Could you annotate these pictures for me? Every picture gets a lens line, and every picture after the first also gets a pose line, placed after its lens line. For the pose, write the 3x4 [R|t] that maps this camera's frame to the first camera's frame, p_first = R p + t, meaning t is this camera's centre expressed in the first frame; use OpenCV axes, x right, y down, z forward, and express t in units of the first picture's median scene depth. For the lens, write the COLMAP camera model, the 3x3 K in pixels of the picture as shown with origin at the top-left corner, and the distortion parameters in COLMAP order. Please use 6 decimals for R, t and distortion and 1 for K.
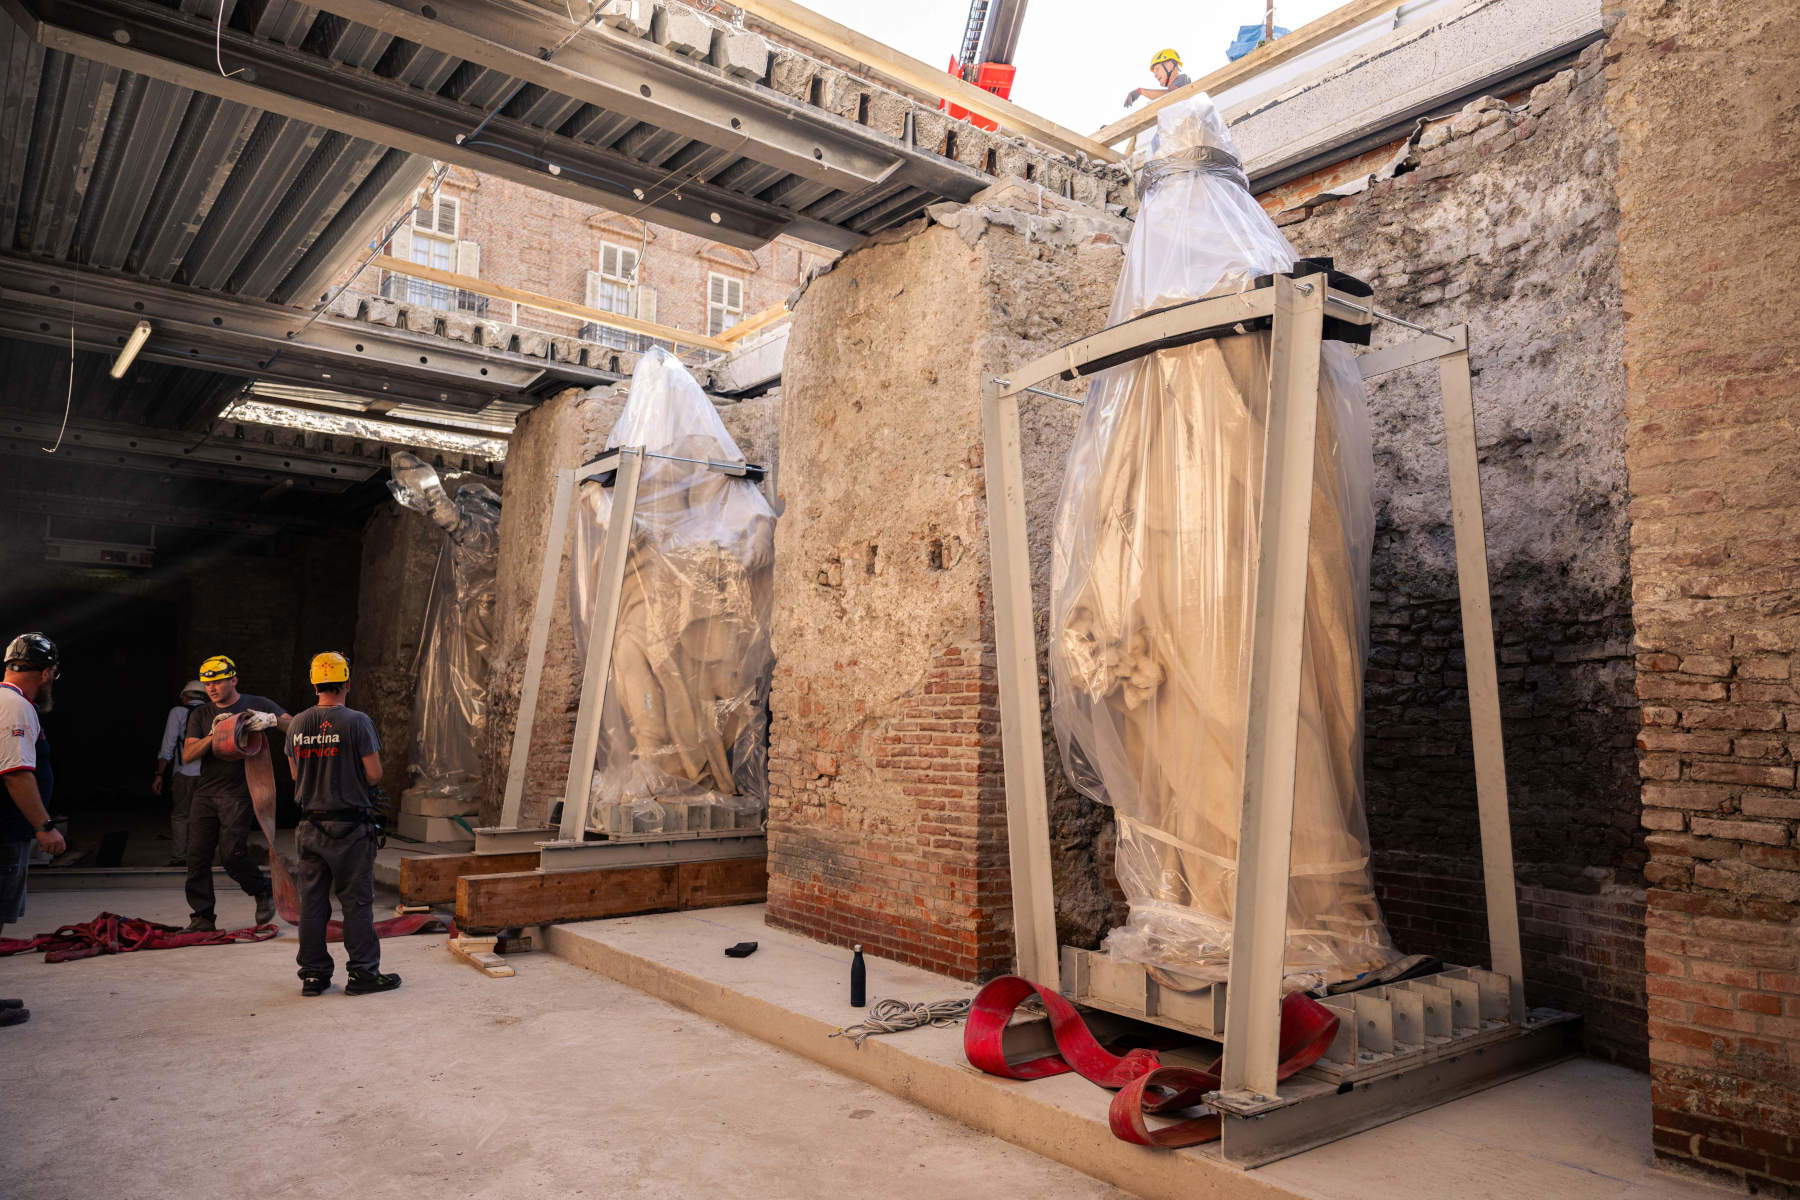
lens RADIAL K [[1211.6, 0, 900.0], [0, 1211.6, 600.0], [0, 0, 1]] dist [-0.004205, 0.002997]
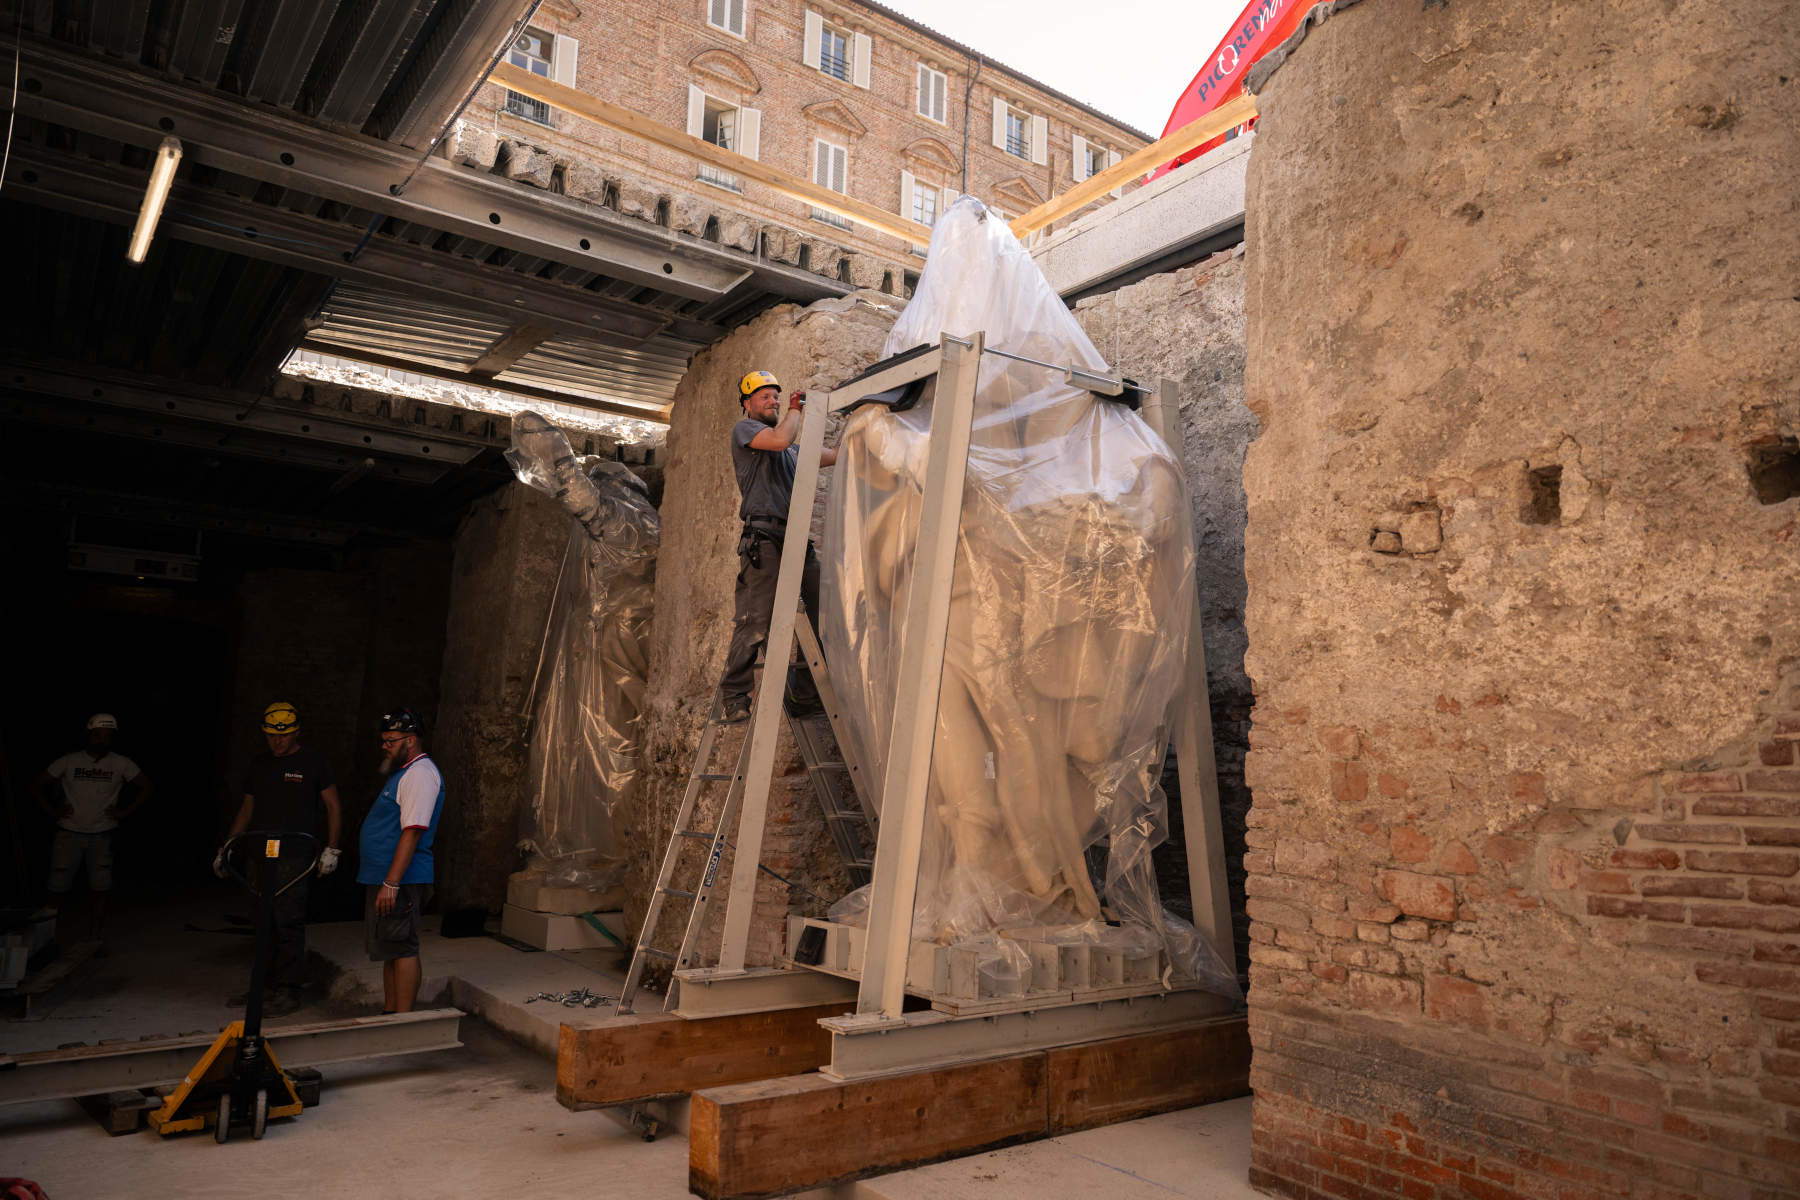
lens RADIAL K [[1222.6, 0, 900.0], [0, 1222.6, 600.0], [0, 0, 1]] dist [-0.008501, 0.005601]
pose [[0.999149, 0.010681, -0.039845, -0.214811], [-0.012355, 0.999041, -0.042006, 0.028205], [0.039358, 0.042463, 0.998323, 0.384375]]
